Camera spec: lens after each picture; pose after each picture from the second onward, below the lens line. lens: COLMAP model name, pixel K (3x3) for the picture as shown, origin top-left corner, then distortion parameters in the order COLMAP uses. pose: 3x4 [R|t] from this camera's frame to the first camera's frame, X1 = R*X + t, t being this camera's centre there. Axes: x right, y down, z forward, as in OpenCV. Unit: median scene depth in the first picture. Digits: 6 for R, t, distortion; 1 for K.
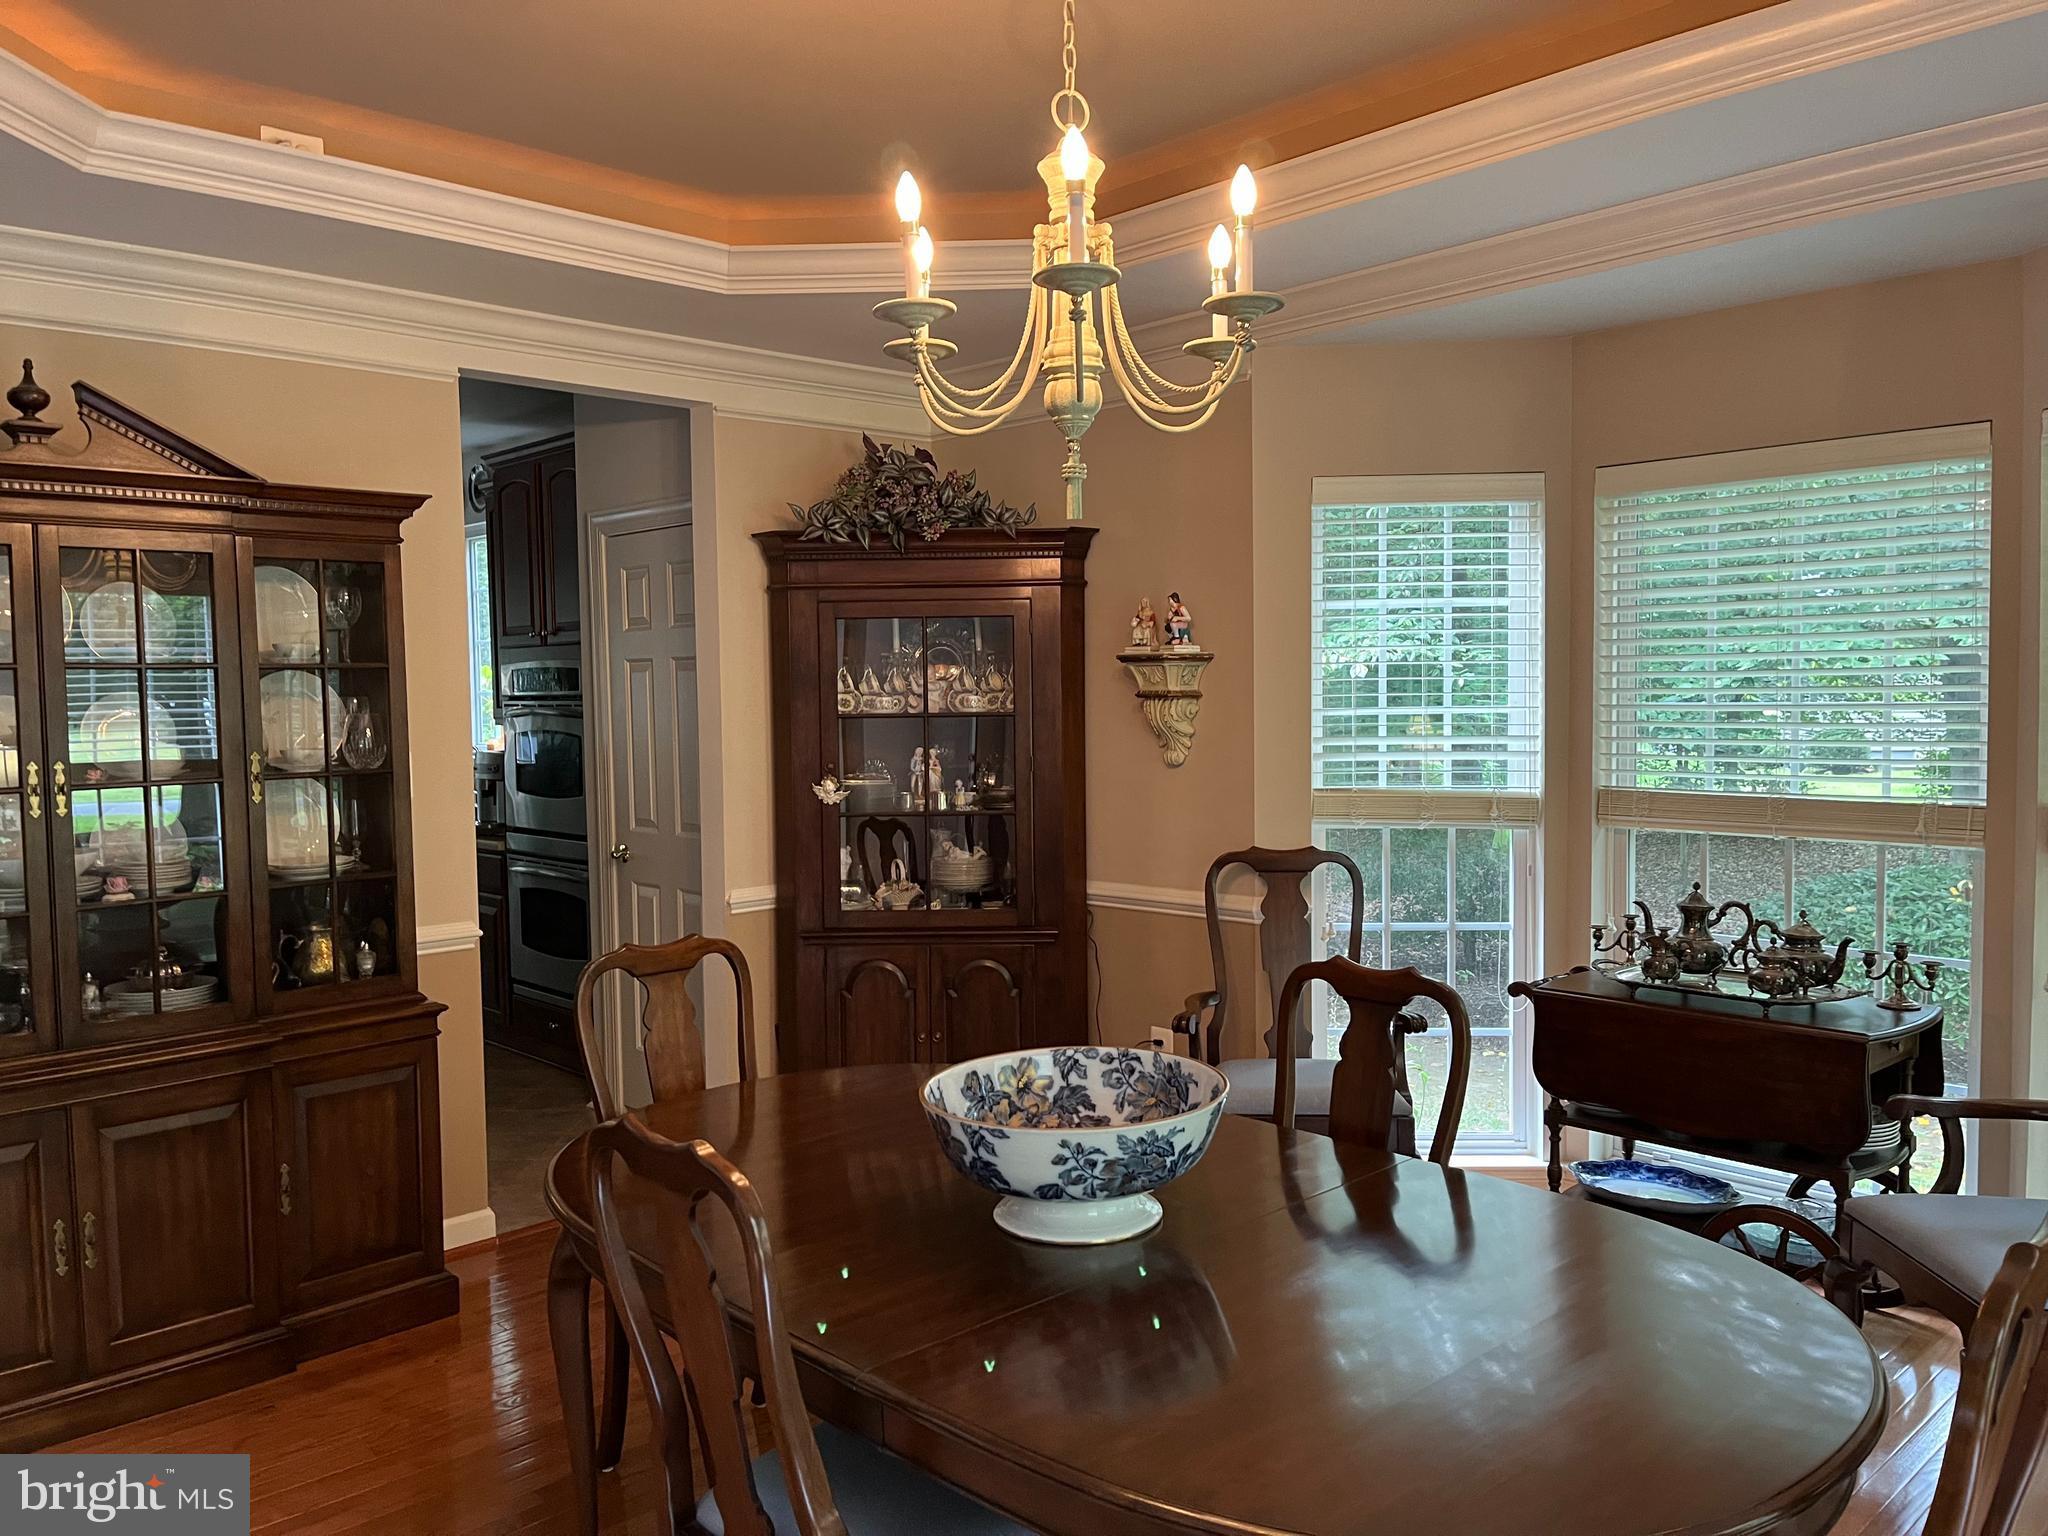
lens RADIAL K [[1567.8, 0, 1021.3], [0, 1567.8, 772.4], [0, 0, 1]] dist [0.047697, -0.008426]
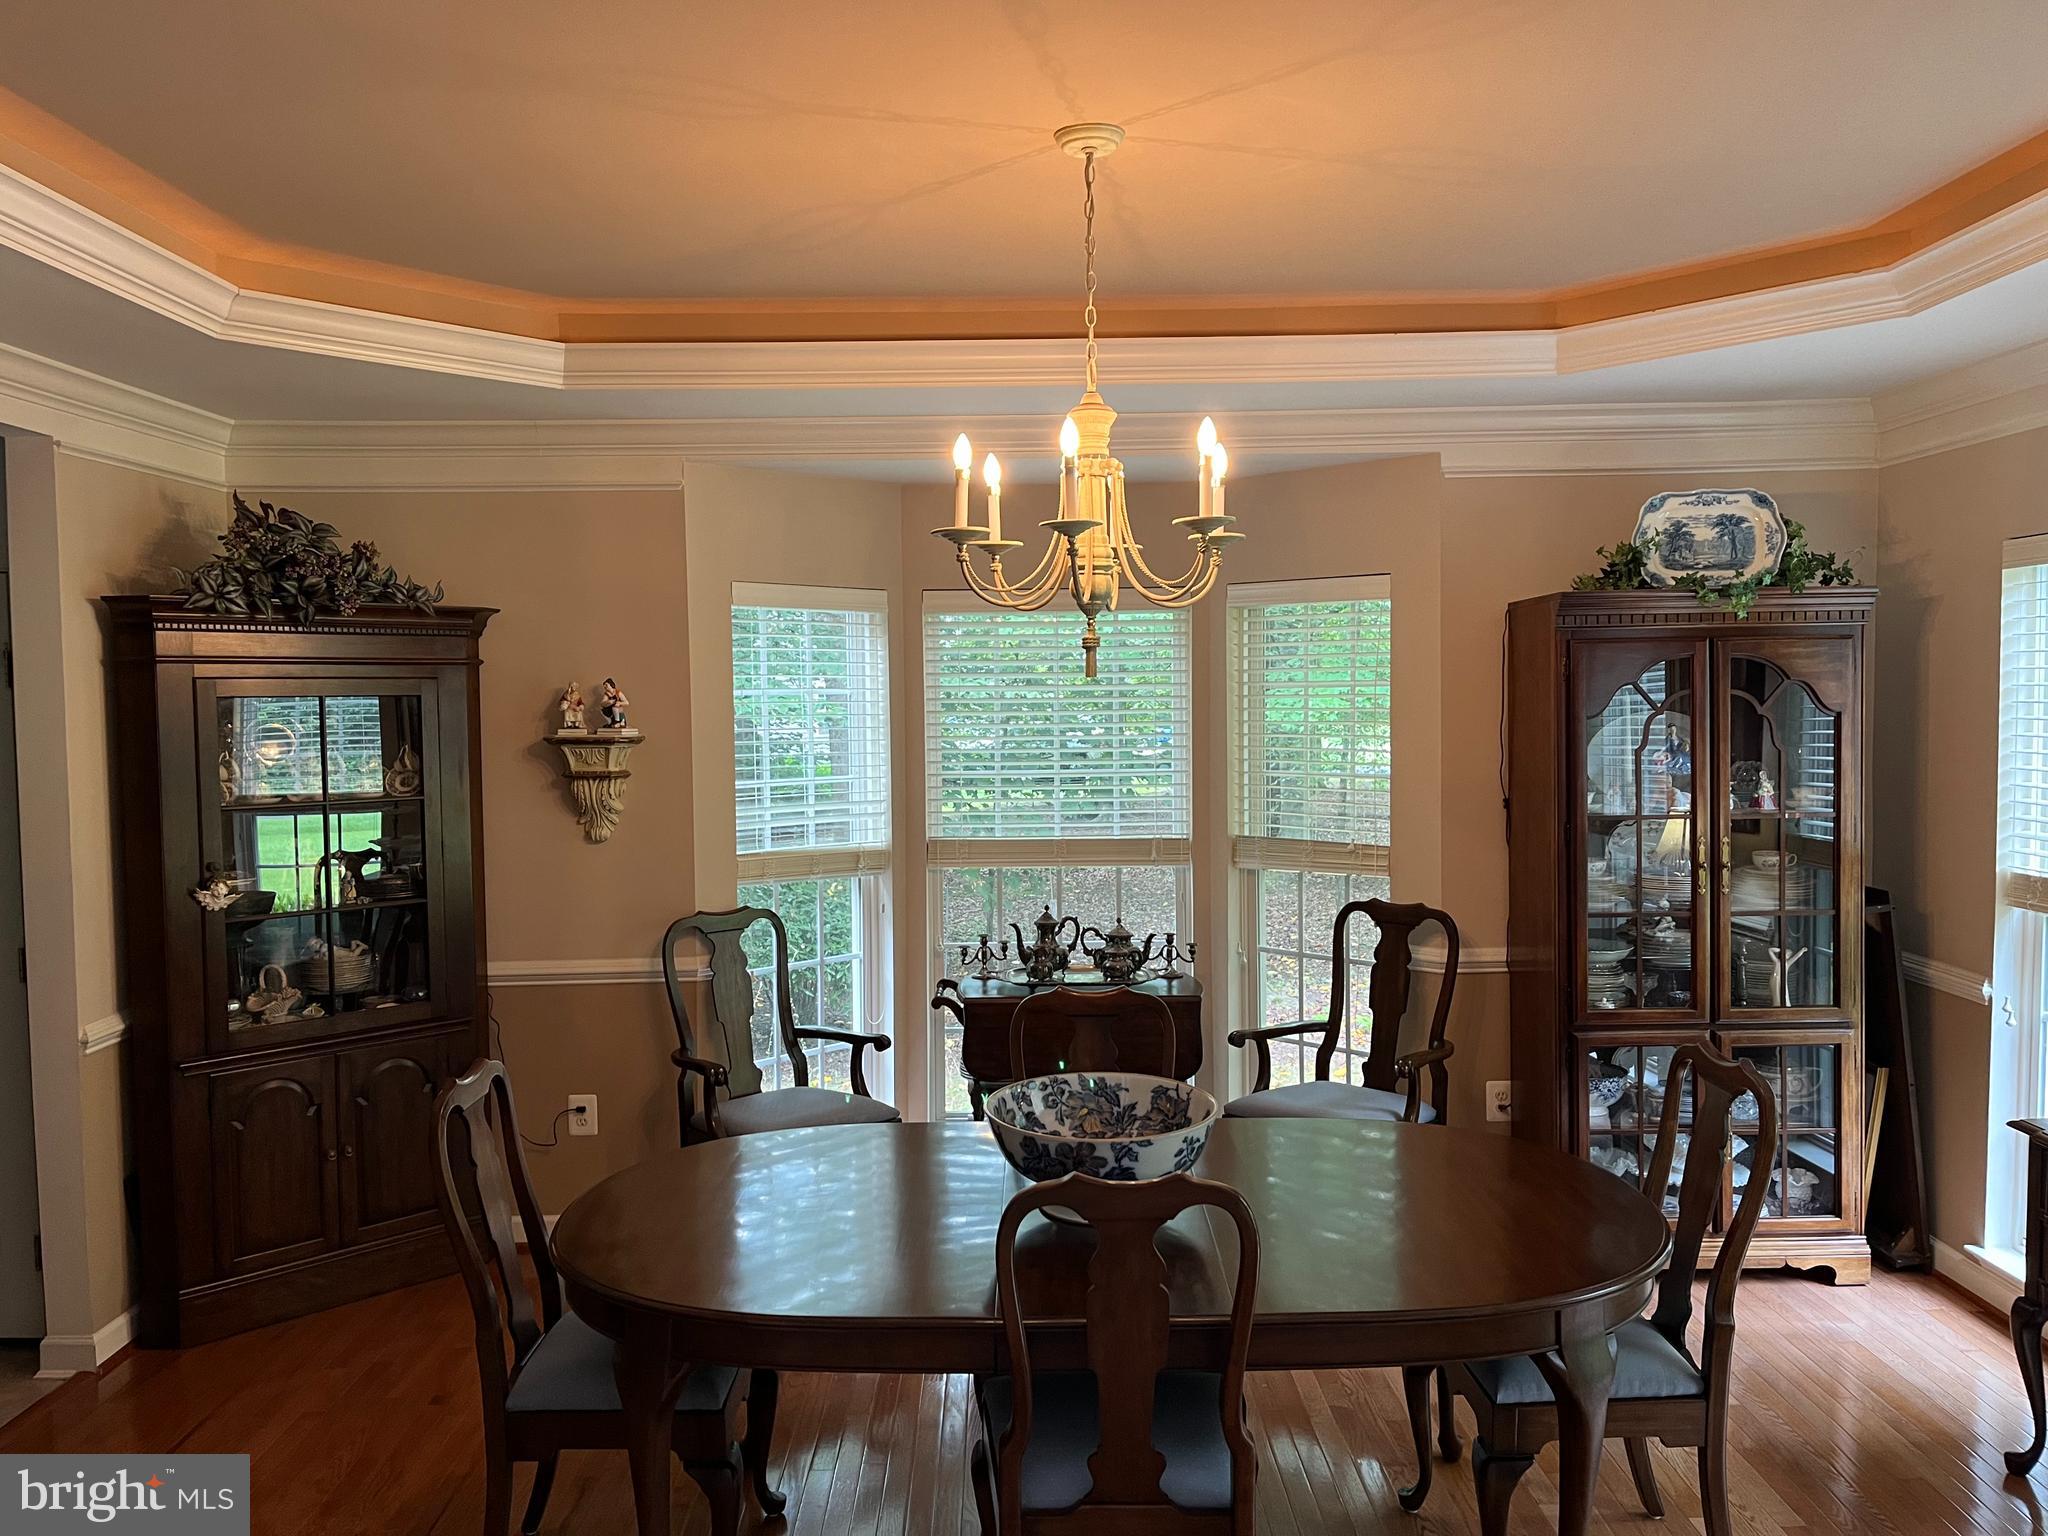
lens RADIAL K [[1567.8, 0, 1026.0], [0, 1567.8, 762.5], [0, 0, 1]] dist [0.047697, -0.008426]
pose [[0.679652, -0.026448, 0.733058, -0.506276], [0.042296, 0.999100, -0.003168, -0.044174], [-0.732315, 0.033159, 0.680159, 0.077319]]
